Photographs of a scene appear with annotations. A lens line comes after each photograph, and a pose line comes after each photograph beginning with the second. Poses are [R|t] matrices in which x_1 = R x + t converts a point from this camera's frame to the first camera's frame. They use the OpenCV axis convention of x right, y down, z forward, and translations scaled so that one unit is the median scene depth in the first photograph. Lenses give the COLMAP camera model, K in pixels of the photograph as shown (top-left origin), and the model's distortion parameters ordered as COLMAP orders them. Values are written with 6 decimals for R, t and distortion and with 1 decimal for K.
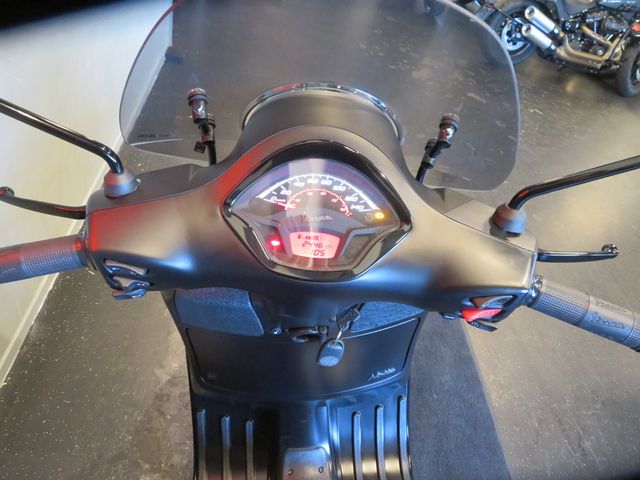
lens RADIAL K [[456.7, 0, 320.0], [0, 456.7, 240.0], [0, 0, 1]] dist [0.001530, 0.007583]
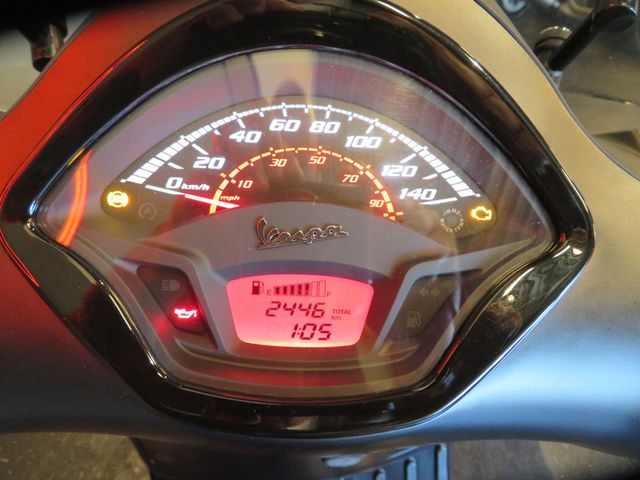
lens RADIAL K [[454.9, 0, 316.9], [0, 454.9, 236.5], [0, 0, 1]] dist [-0.007983, 0.001750]
pose [[0.998392, -0.056686, 0.000339, 0.003043], [0.056653, 0.997983, 0.028628, -0.053989], [-0.001961, -0.028563, 0.999590, 0.655797]]
